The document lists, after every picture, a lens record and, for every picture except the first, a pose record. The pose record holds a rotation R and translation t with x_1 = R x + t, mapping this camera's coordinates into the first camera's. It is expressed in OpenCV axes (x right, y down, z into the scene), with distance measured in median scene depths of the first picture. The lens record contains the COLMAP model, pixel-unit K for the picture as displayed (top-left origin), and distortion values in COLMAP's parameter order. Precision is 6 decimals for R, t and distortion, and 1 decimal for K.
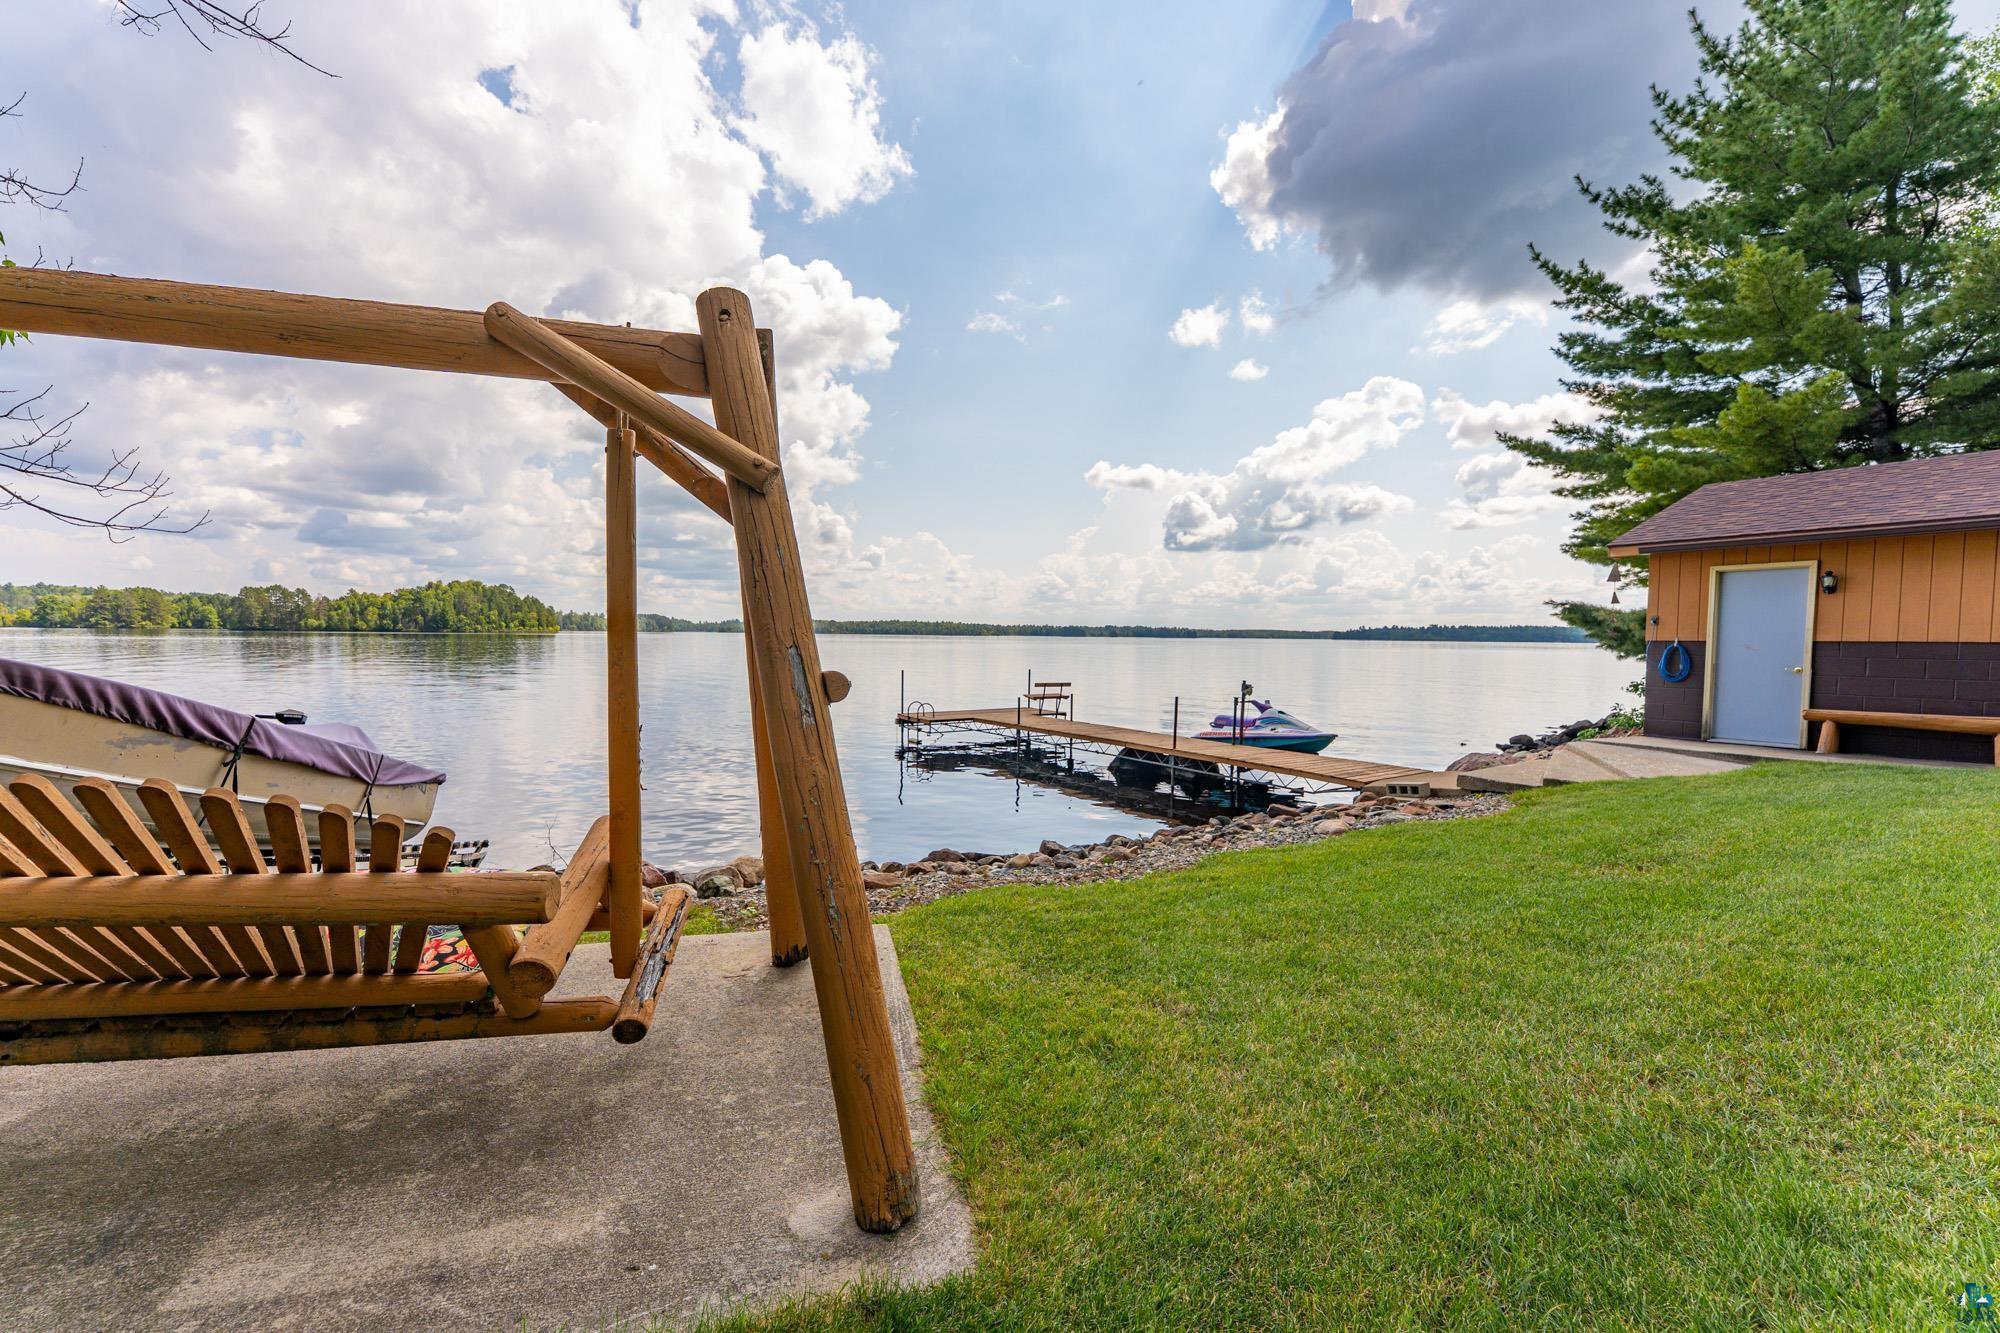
lens RADIAL K [[815.3, 0, 1005.8], [0, 815.3, 665.7], [0, 0, 1]] dist [-0.001538, -0.000431]
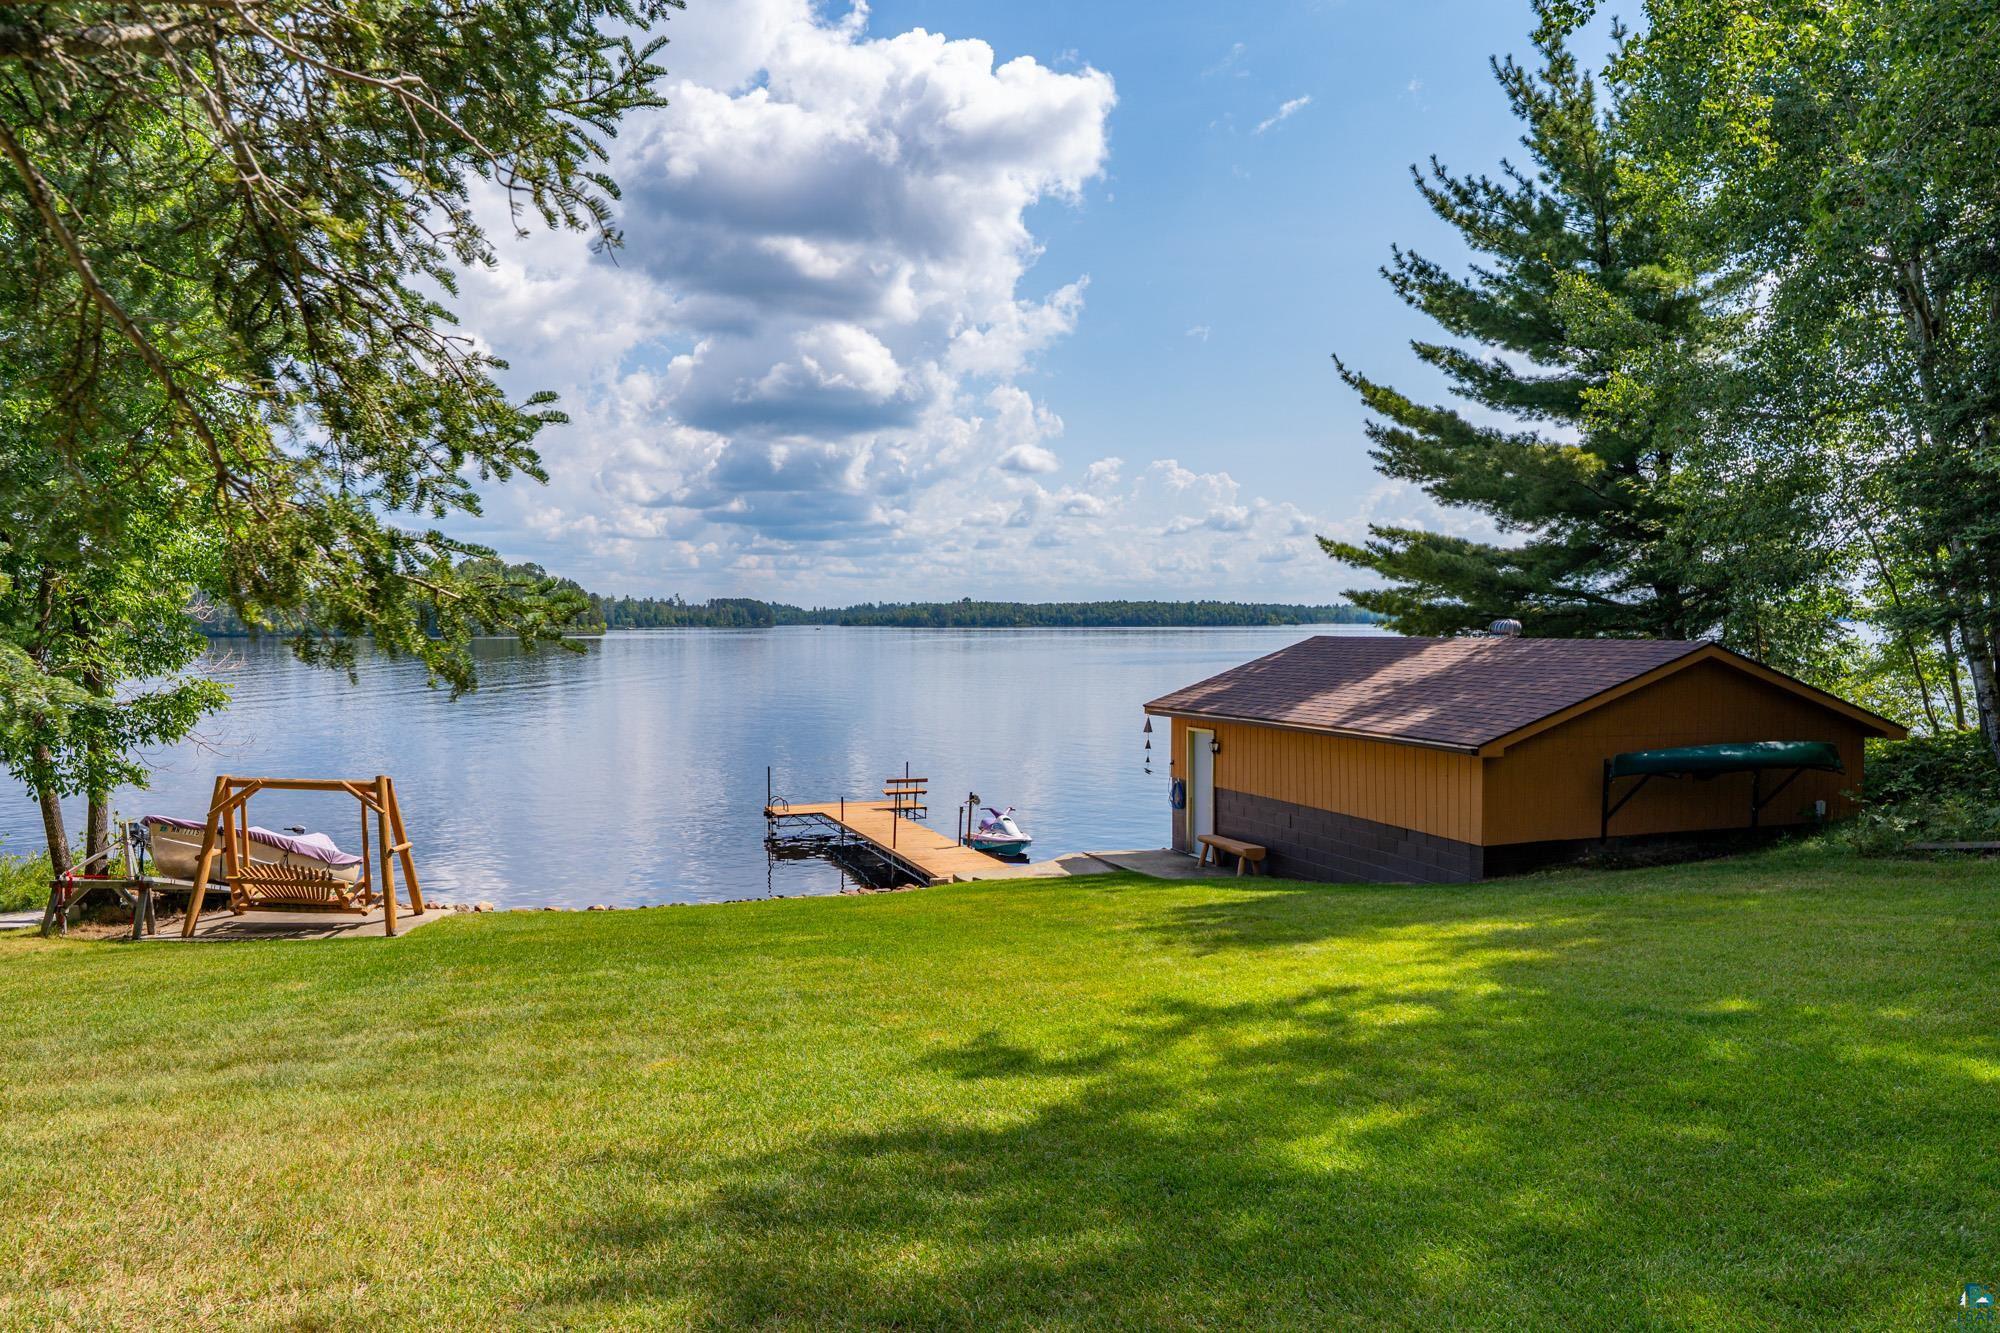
lens RADIAL K [[1370.2, 0, 1000.0], [0, 1370.2, 666.5], [0, 0, 1]] dist [-0.001660, -0.002074]
pose [[0.974513, -0.005505, -0.224263, 0.603525], [0.003966, 0.999965, -0.007309, -0.116377], [0.224296, 0.006234, 0.974501, -0.732495]]
